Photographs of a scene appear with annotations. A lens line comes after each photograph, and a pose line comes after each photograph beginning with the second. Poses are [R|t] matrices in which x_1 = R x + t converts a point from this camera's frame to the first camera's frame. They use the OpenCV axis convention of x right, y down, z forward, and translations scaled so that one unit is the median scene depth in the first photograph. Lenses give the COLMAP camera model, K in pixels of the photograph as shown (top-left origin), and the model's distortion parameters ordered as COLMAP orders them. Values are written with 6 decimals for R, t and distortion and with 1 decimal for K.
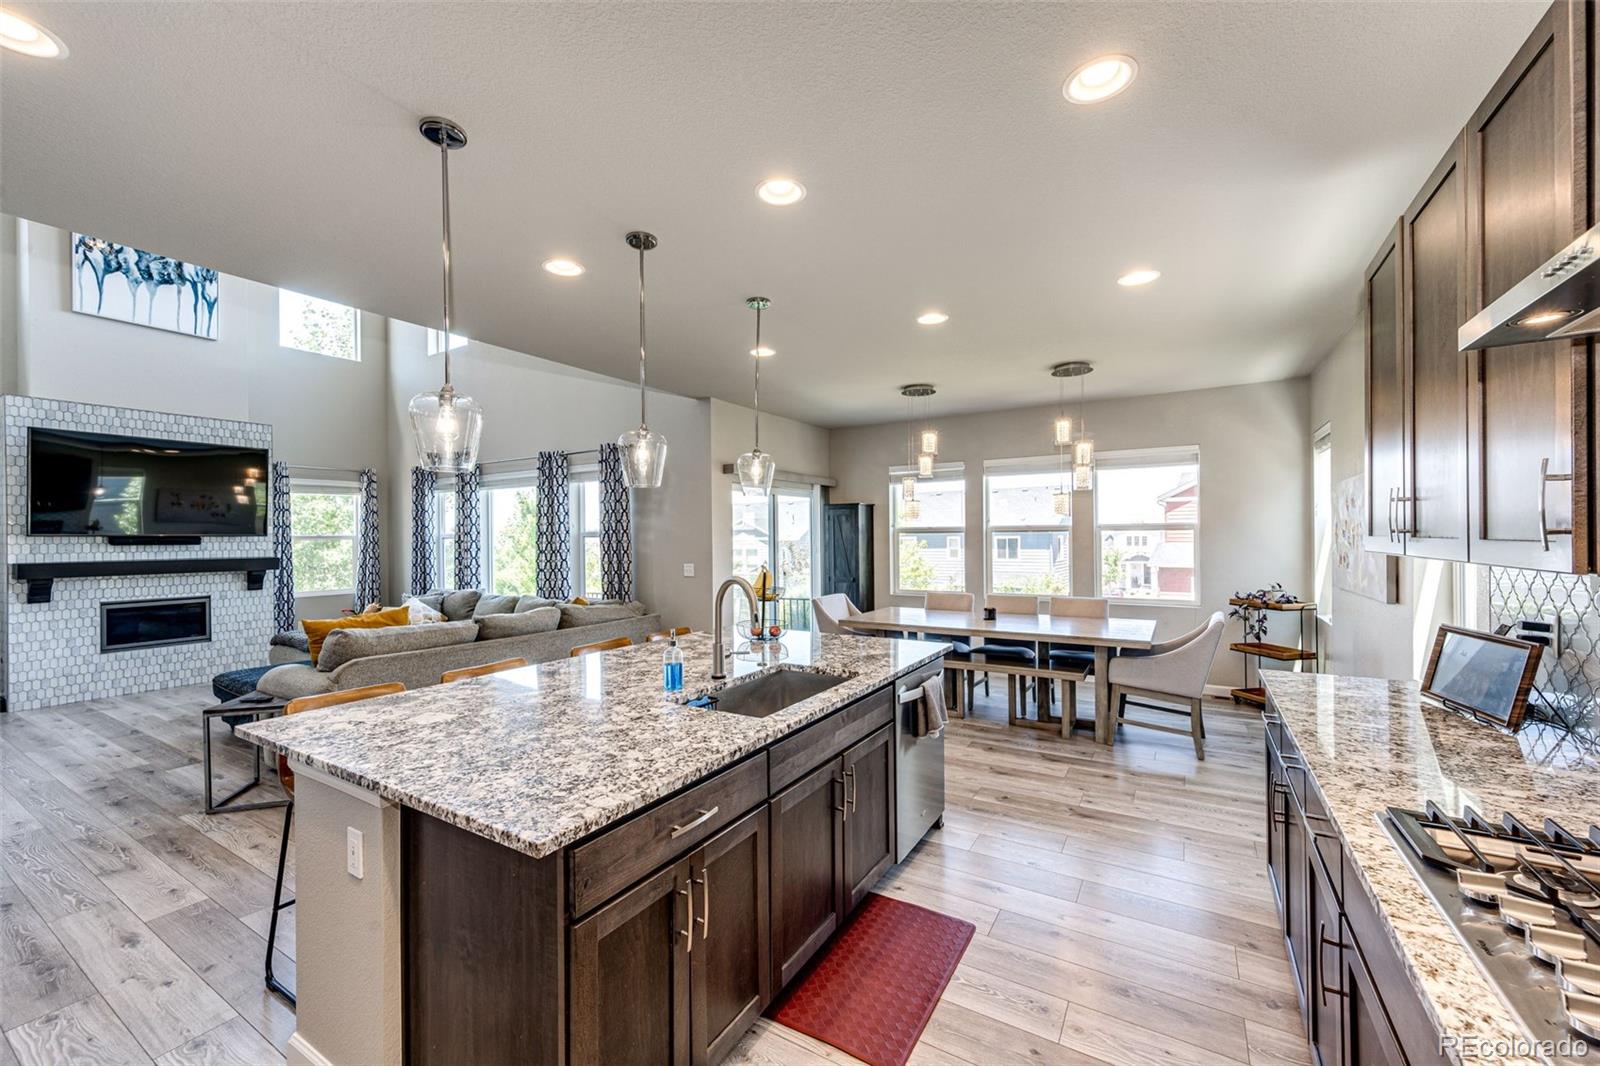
lens RADIAL K [[632.0, 0, 800.0], [0, 632.0, 533.0], [0, 0, 1]] dist [0.001511, 0.000564]
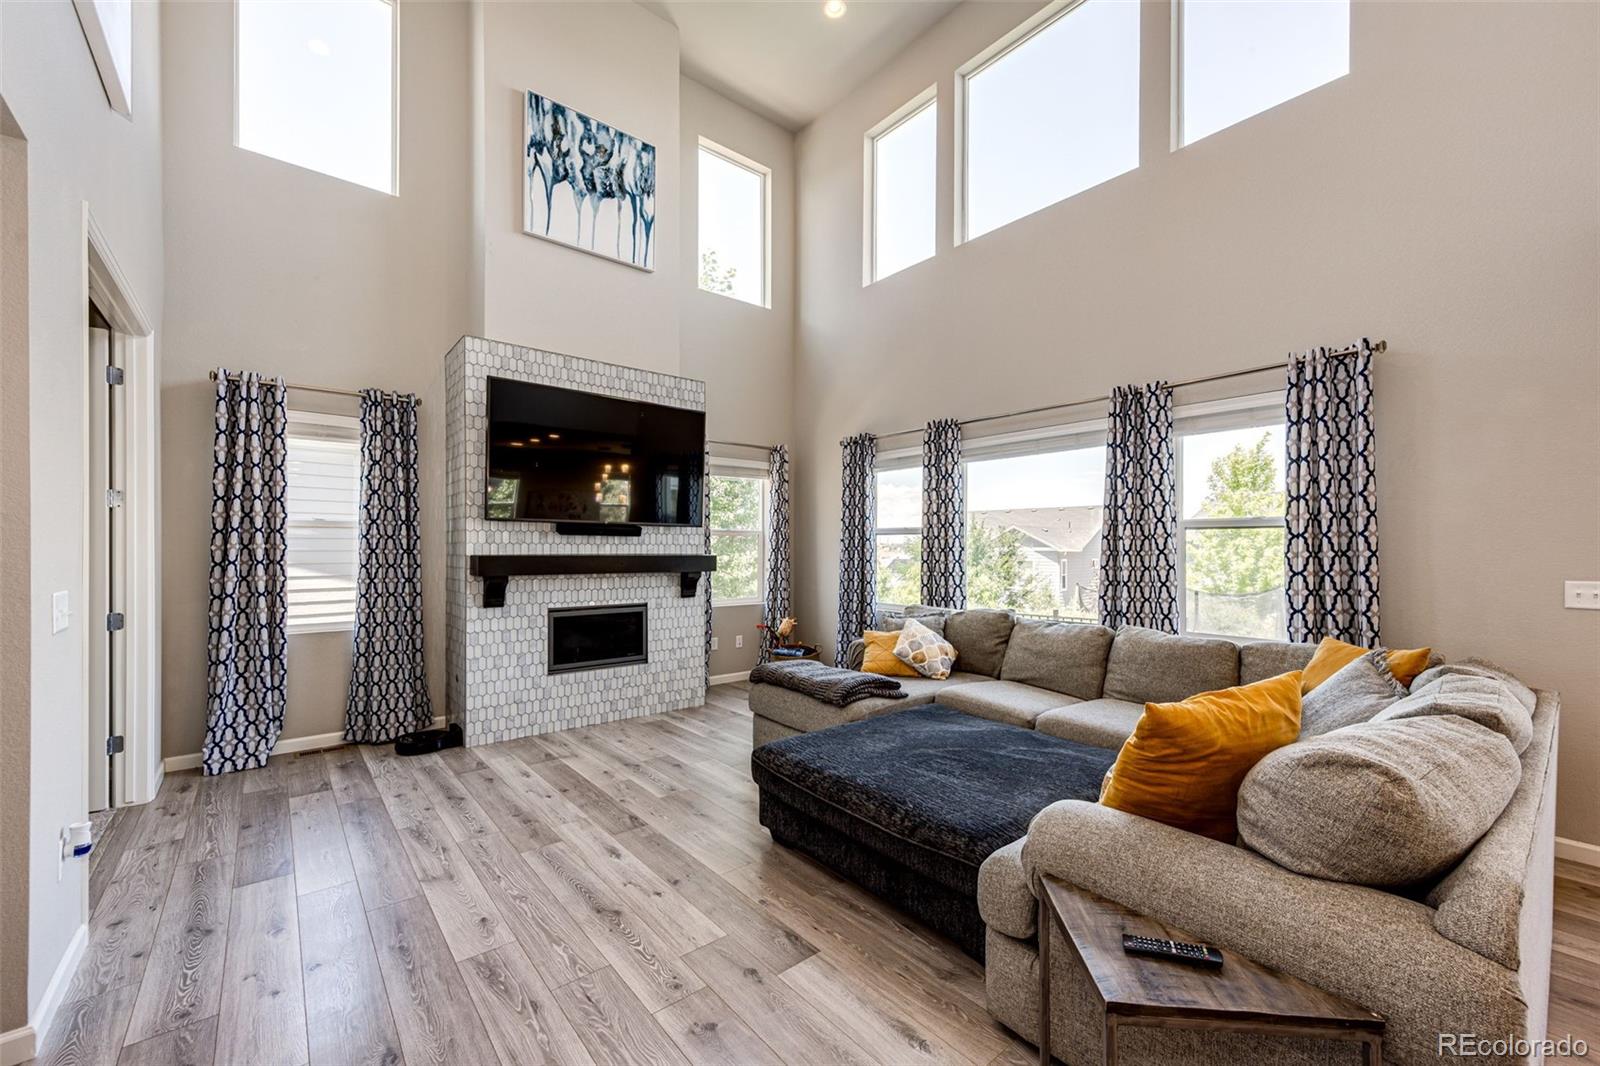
lens RADIAL K [[645.6, 0, 798.5], [0, 645.6, 548.0], [0, 0, 1]] dist [0.000868, -0.000006]
pose [[0.943866, 0.012224, -0.330103, -0.524445], [-0.010430, 0.999920, 0.007206, 0.025499], [0.330164, -0.003358, 0.943917, 0.338522]]
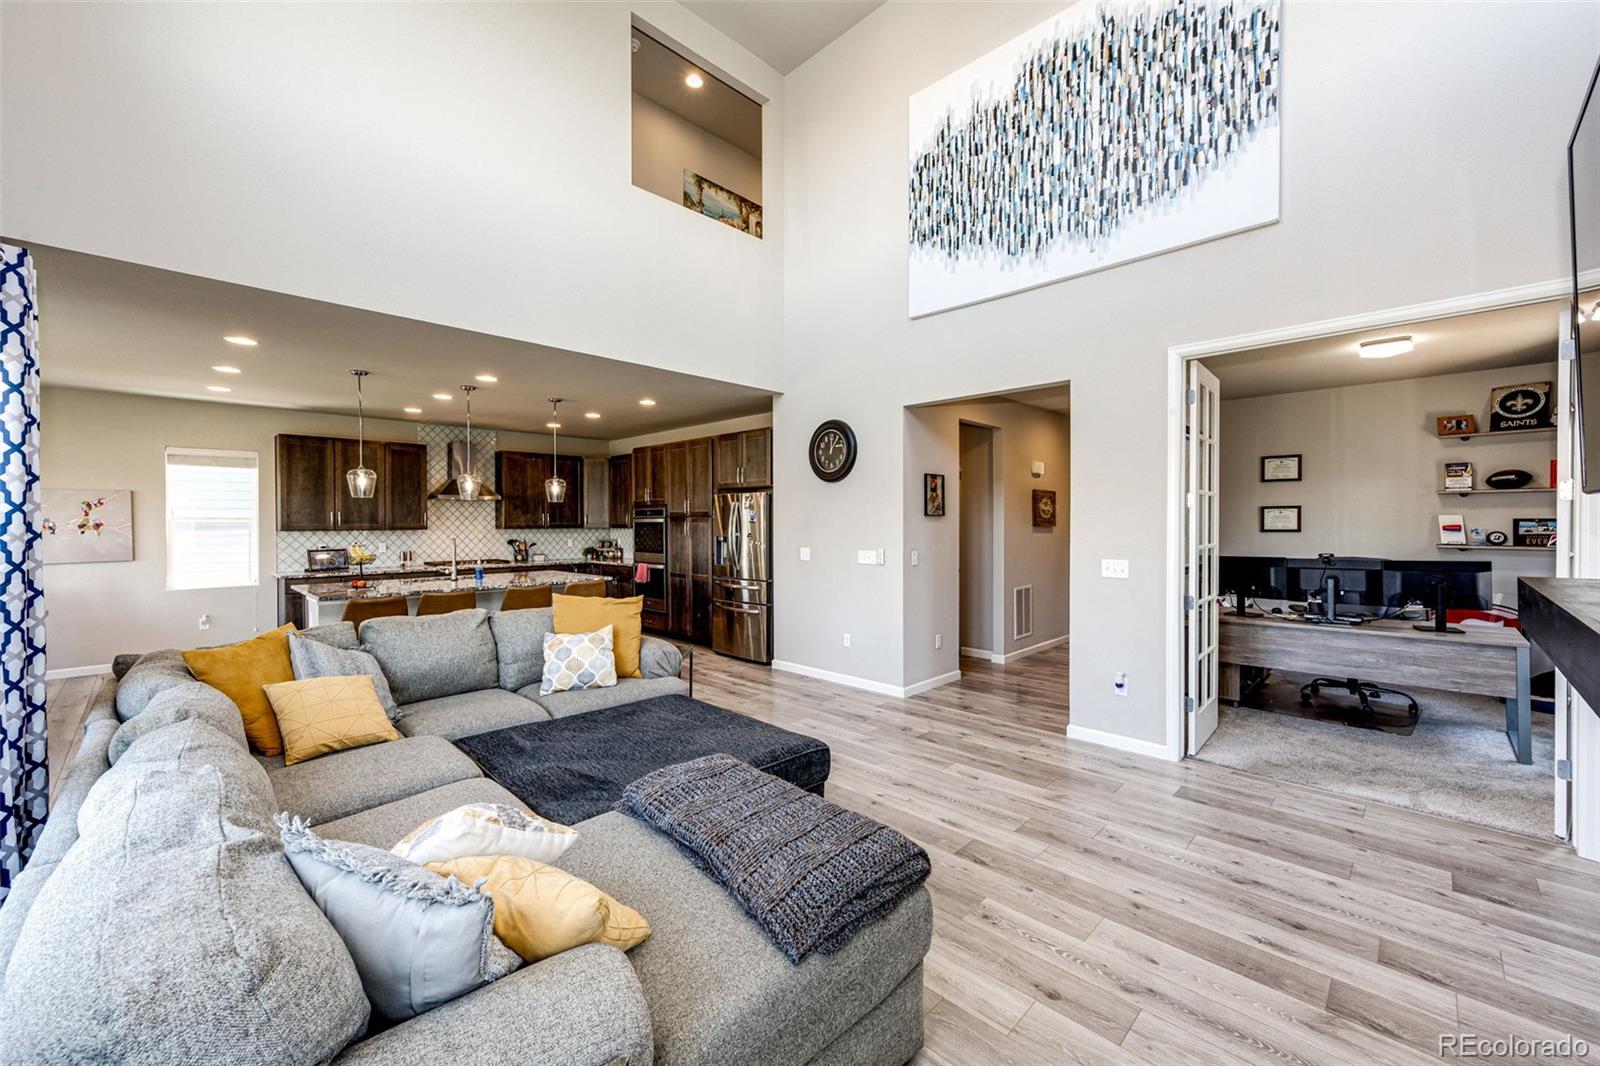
lens RADIAL K [[632.0, 0, 800.0], [0, 632.0, 533.0], [0, 0, 1]] dist [0.001511, 0.000564]
pose [[-0.971777, 0.009193, 0.235720, -0.783992], [0.011410, 0.999903, 0.008046, 0.015949], [-0.235623, 0.010509, -0.971788, 1.175159]]
